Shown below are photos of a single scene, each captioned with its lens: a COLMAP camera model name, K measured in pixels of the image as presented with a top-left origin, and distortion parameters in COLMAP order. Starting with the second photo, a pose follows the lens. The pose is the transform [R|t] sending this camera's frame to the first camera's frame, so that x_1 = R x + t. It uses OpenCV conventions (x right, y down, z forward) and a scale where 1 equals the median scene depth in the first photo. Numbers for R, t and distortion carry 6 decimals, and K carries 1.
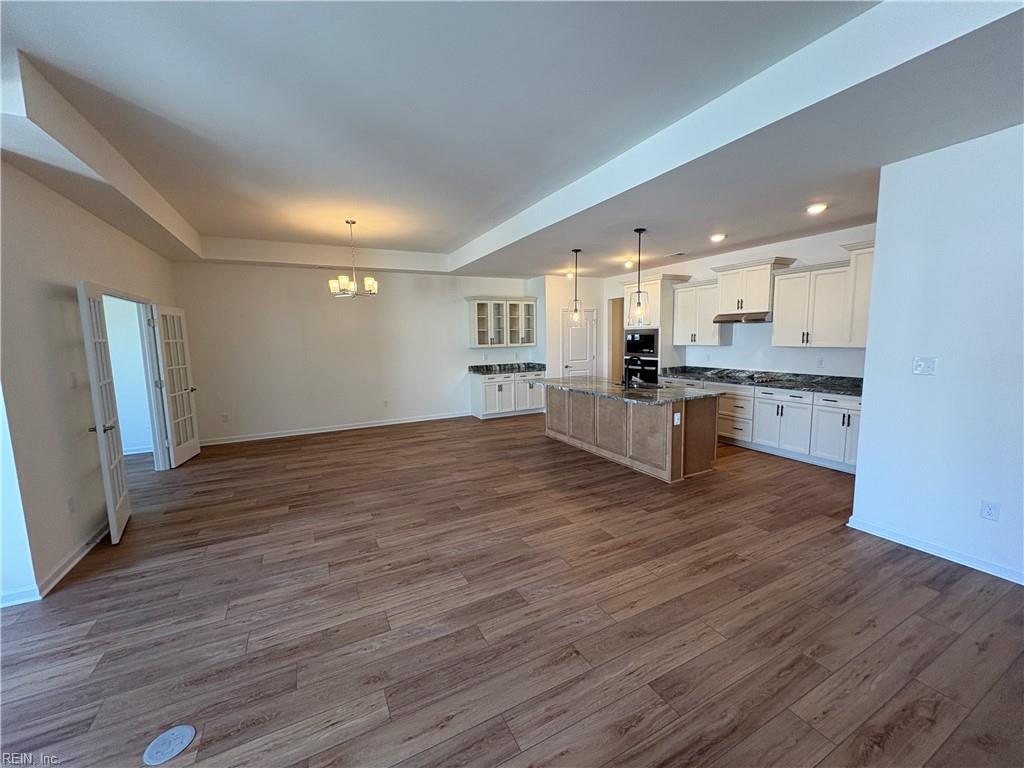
lens RADIAL K [[409.2, 0, 515.0], [0, 409.2, 383.9], [0, 0, 1]] dist [0.000229, 0.000045]
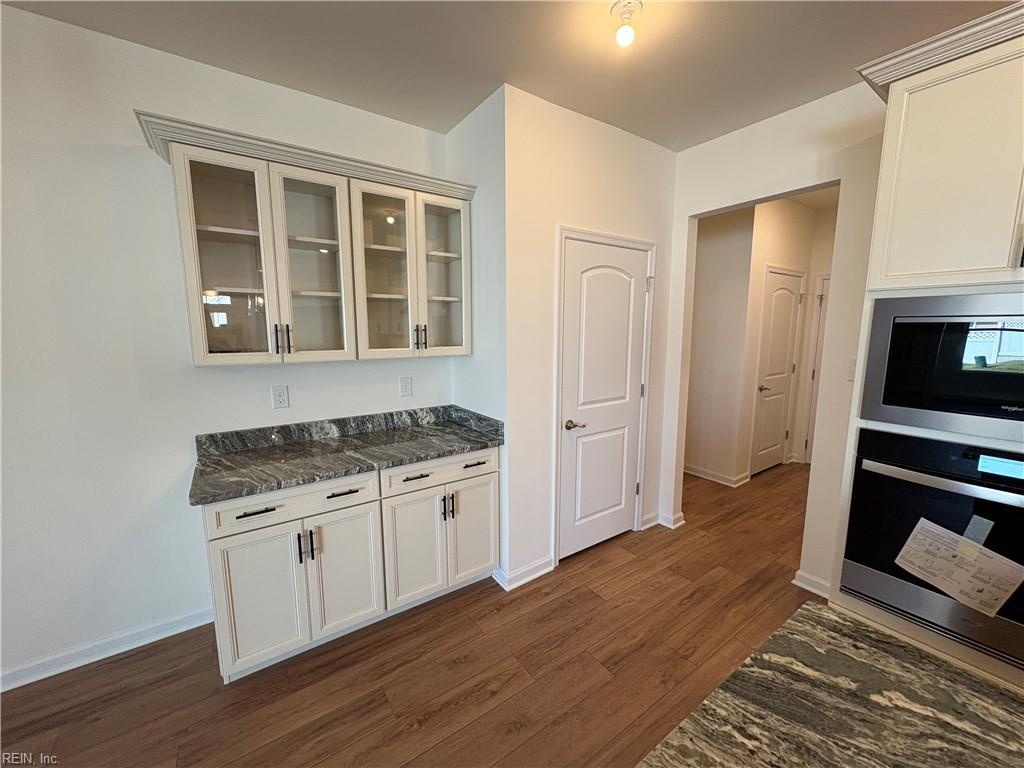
lens RADIAL K [[409.2, 0, 512.5], [0, 409.2, 383.6], [0, 0, 1]] dist [0.000229, 0.000045]
pose [[0.991346, 0.001877, 0.131262, 0.044330], [-0.005502, 0.999613, 0.027260, -0.082586], [-0.131160, -0.027747, 0.990973, 0.719200]]
